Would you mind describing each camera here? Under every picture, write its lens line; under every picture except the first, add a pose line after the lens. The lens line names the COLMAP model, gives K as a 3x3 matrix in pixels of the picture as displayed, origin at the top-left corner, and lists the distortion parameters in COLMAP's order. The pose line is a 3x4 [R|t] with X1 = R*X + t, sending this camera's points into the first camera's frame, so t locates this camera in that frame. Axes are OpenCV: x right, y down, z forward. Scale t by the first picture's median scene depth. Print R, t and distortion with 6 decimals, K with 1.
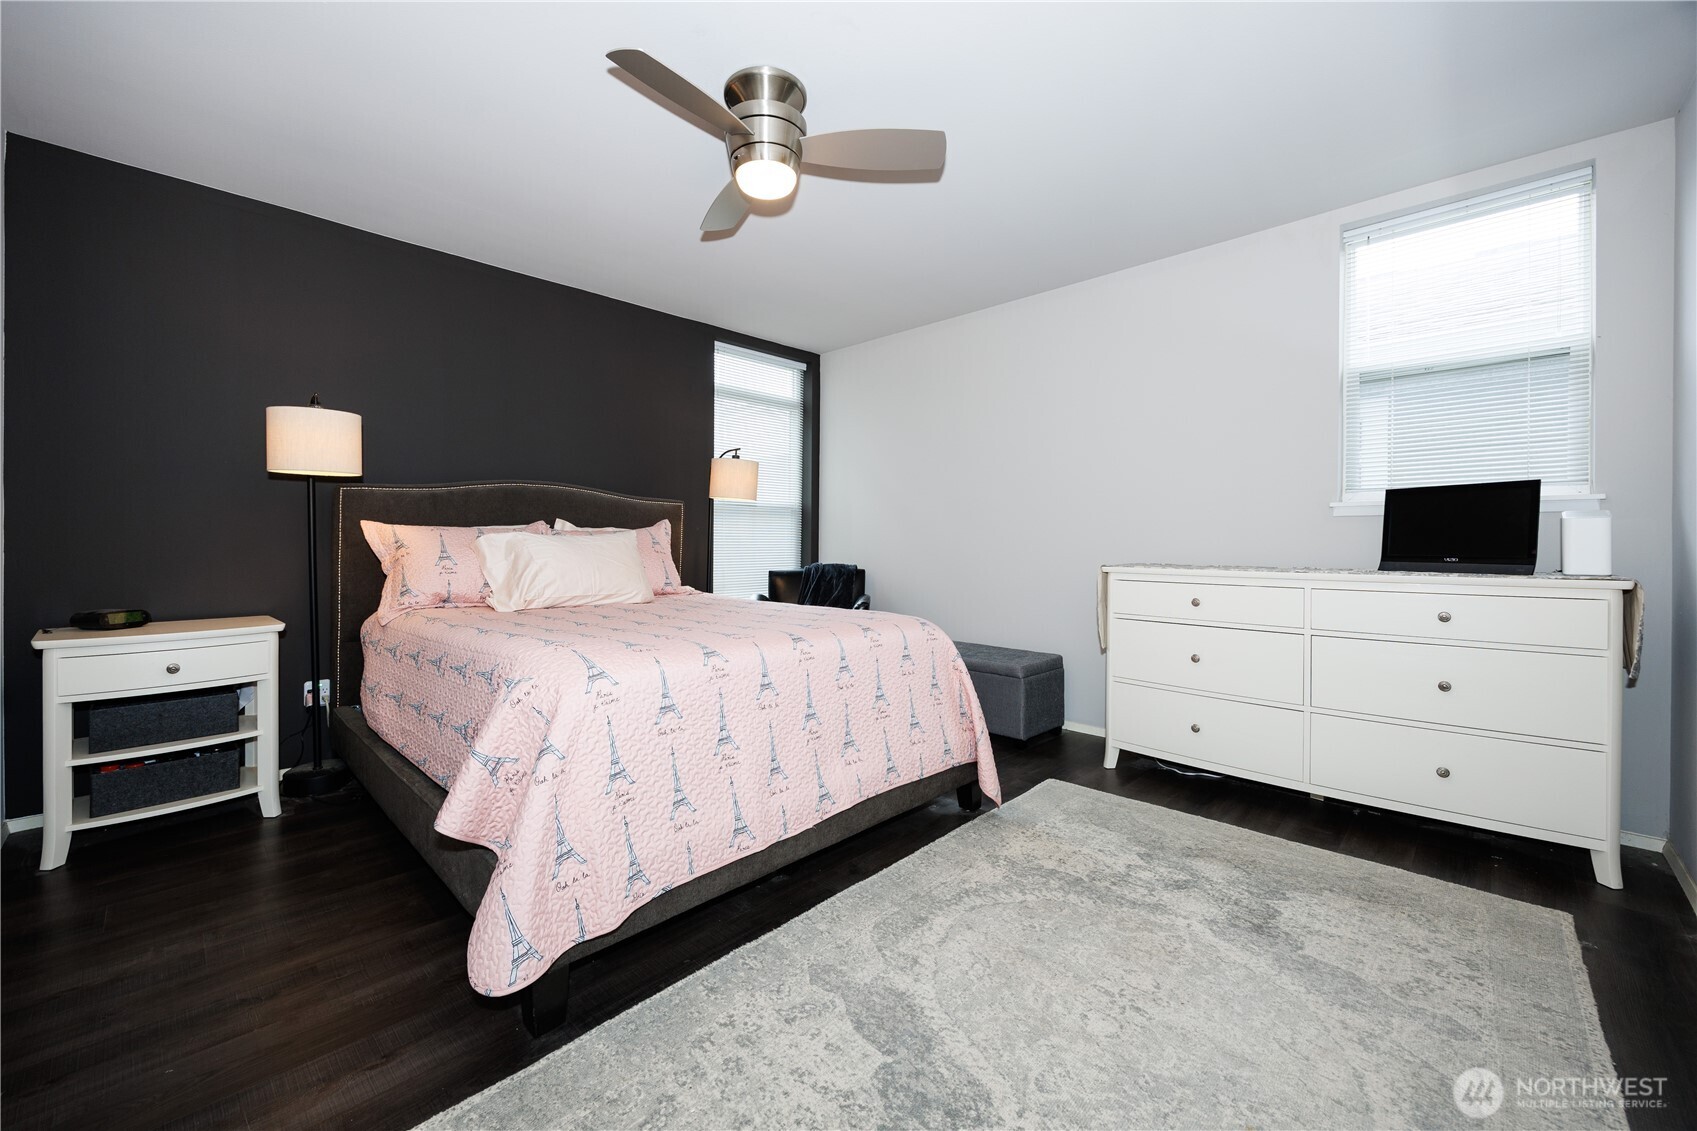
lens RADIAL K [[665.4, 0, 852.0], [0, 665.4, 553.7], [0, 0, 1]] dist [0.003145, -0.000025]
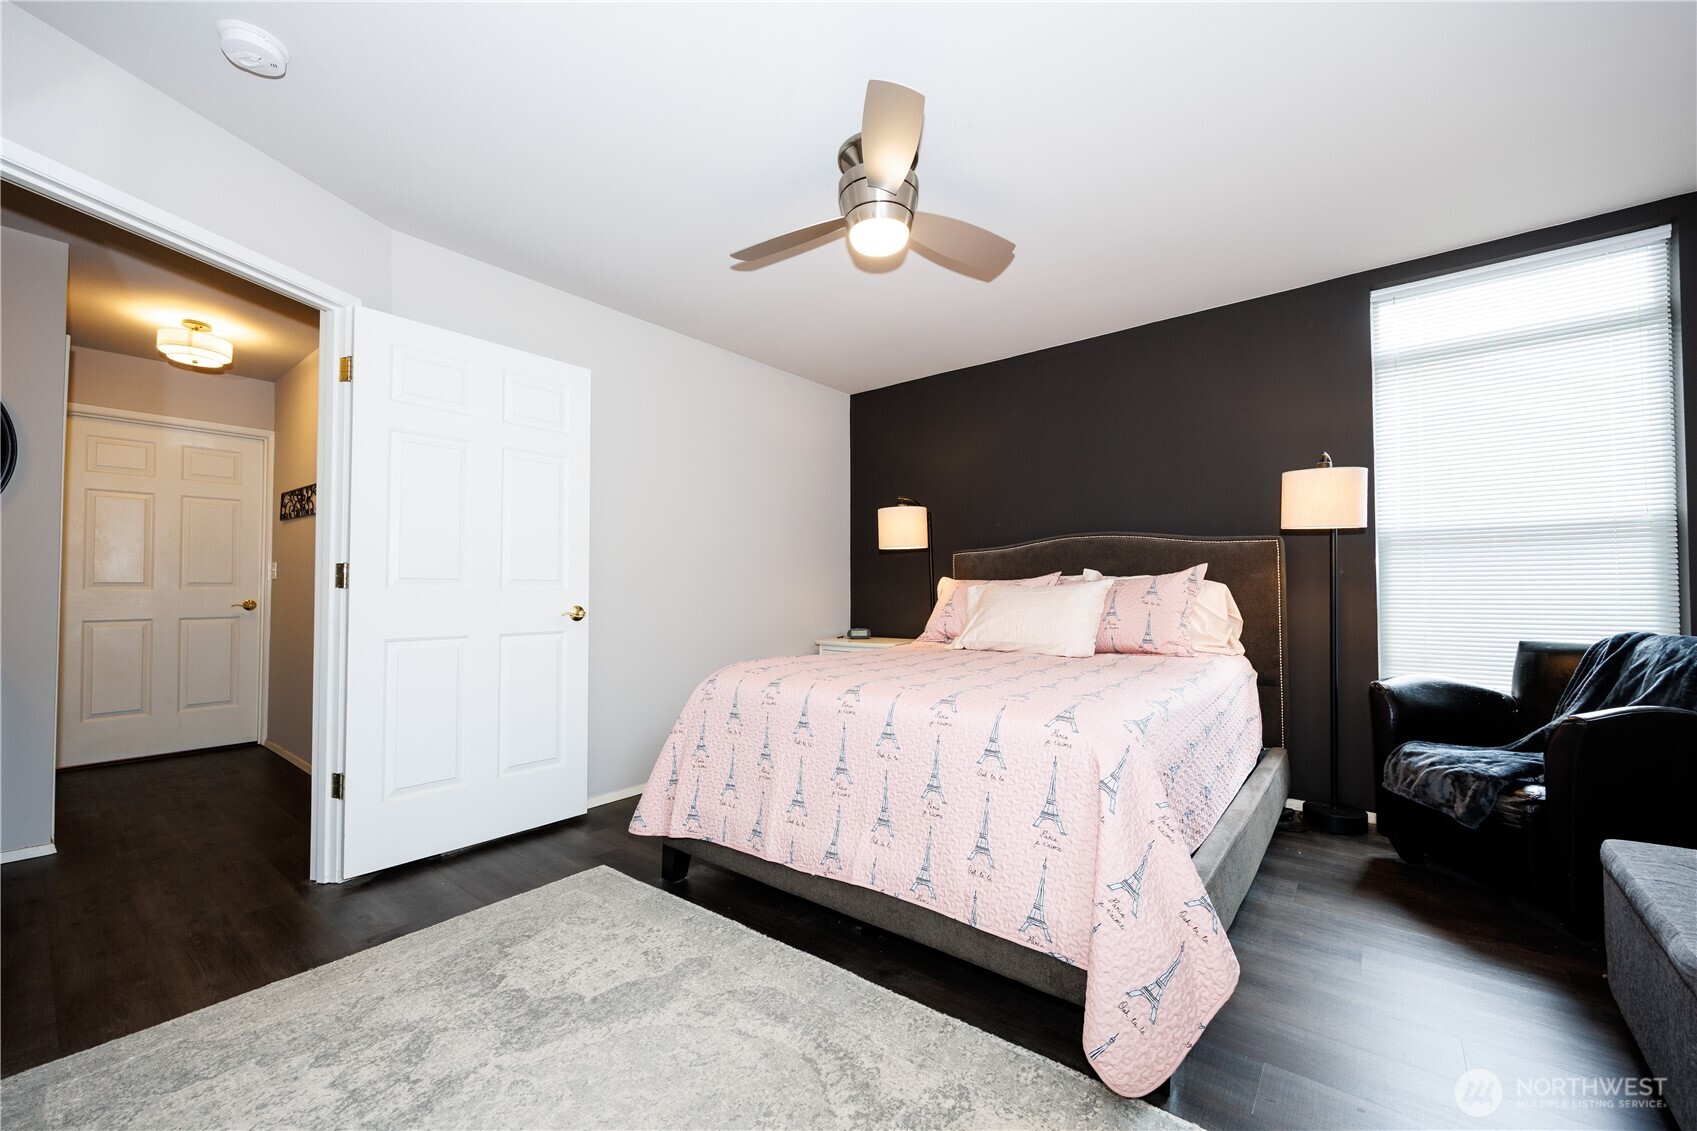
lens RADIAL K [[665.4, 0, 841.5], [0, 665.4, 569.4], [0, 0, 1]] dist [0.003145, -0.000025]
pose [[0.090347, -0.029297, -0.995479, 0.948376], [-0.007659, 0.999517, -0.030111, -0.028758], [0.995881, 0.010345, 0.090079, 0.915592]]
